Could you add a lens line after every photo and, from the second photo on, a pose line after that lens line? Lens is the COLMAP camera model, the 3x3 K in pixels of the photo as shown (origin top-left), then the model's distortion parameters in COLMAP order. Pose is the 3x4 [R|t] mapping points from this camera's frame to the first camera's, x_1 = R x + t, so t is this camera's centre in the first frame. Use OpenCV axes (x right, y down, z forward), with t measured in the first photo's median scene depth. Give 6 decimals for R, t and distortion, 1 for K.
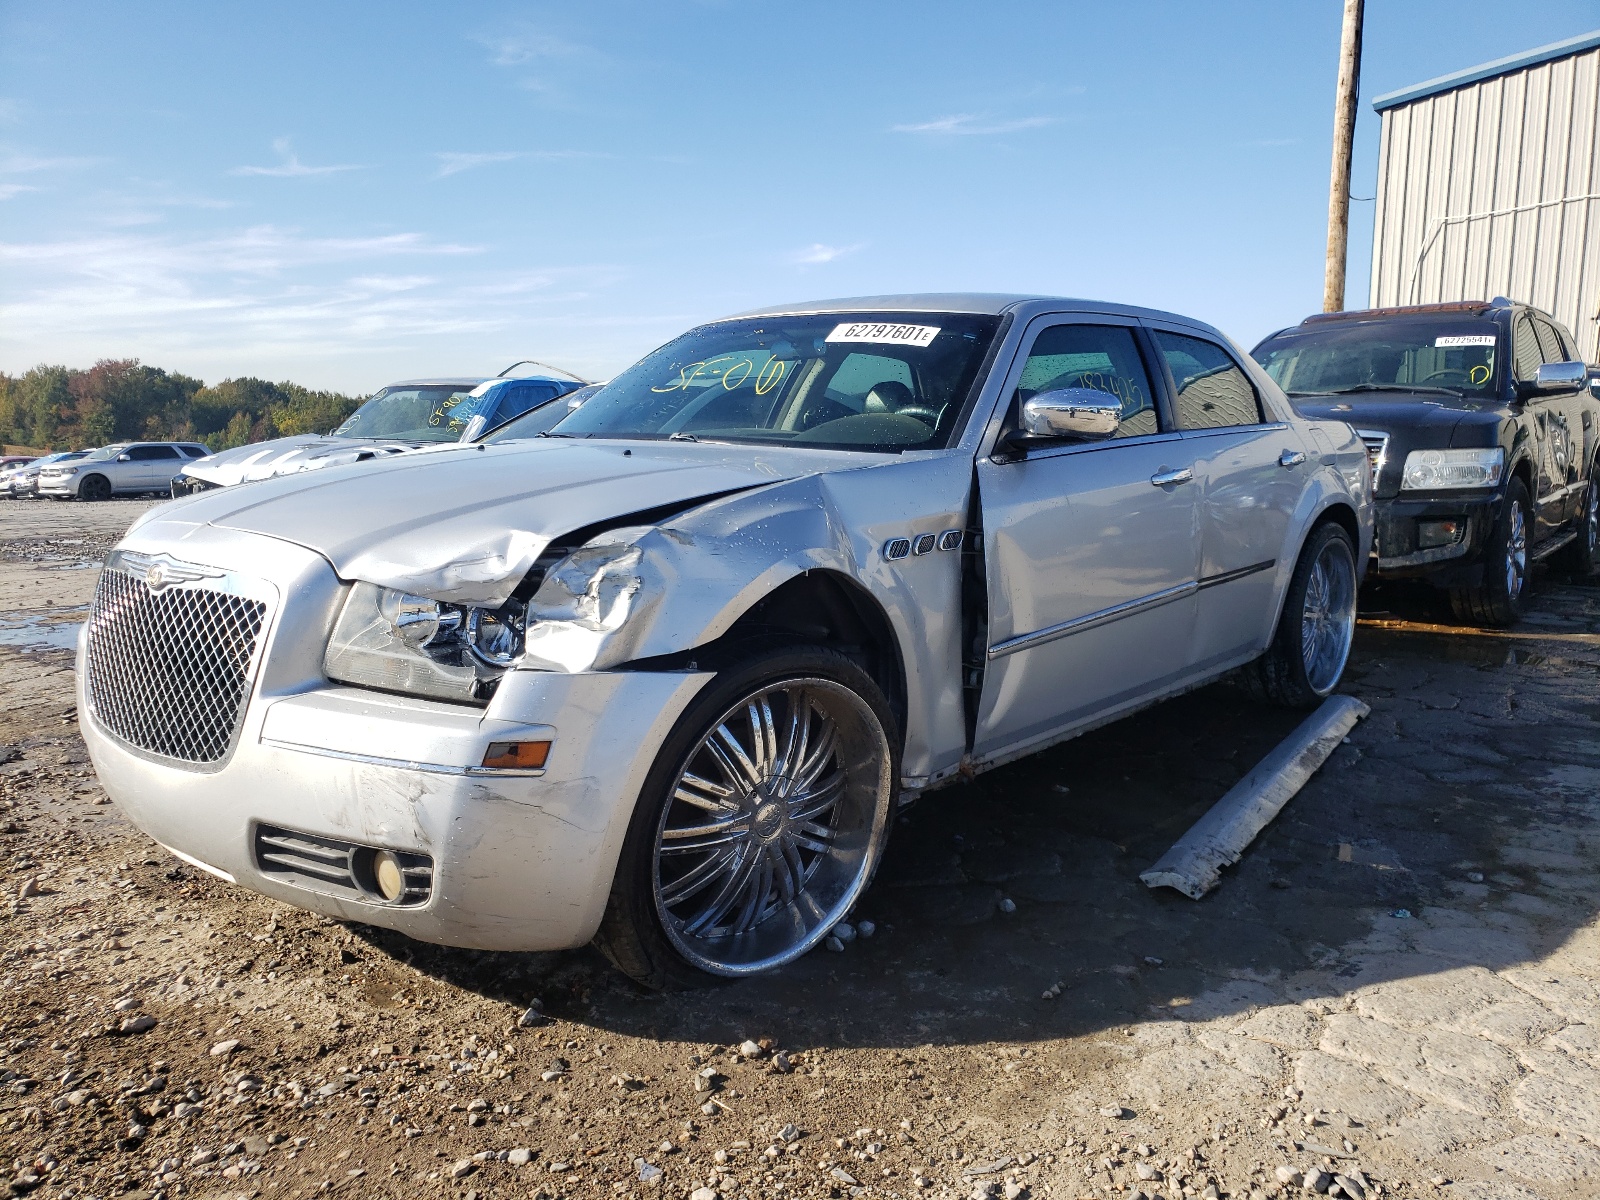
lens RADIAL K [[1234.3, 0, 799.9], [0, 1234.3, 619.6], [0, 0, 1]] dist [-0.023007, 0.065457]
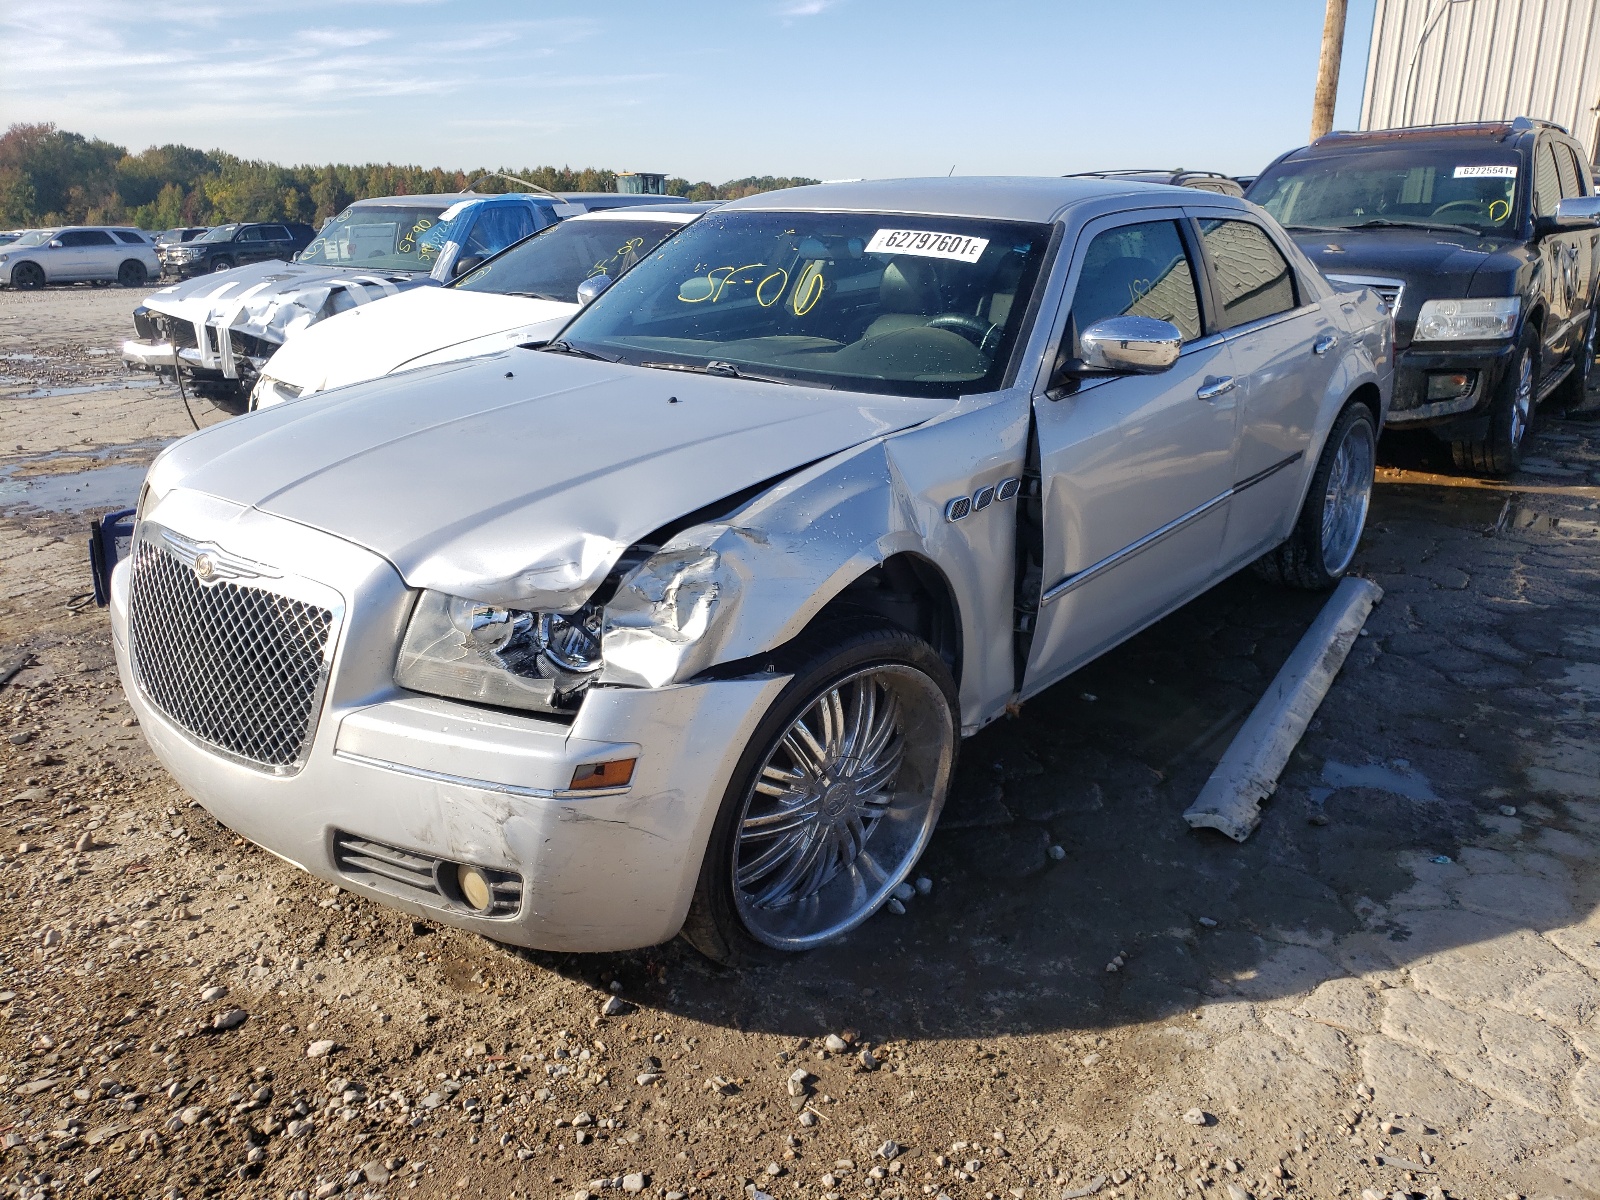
lens RADIAL K [[1234.3, 0, 799.9], [0, 1234.3, 619.6], [0, 0, 1]] dist [-0.023007, 0.065457]
pose [[0.999794, -0.006807, 0.019104, -0.082987], [0.003872, 0.988733, 0.149639, -0.148358], [-0.019907, -0.149535, 0.988556, 0.035175]]
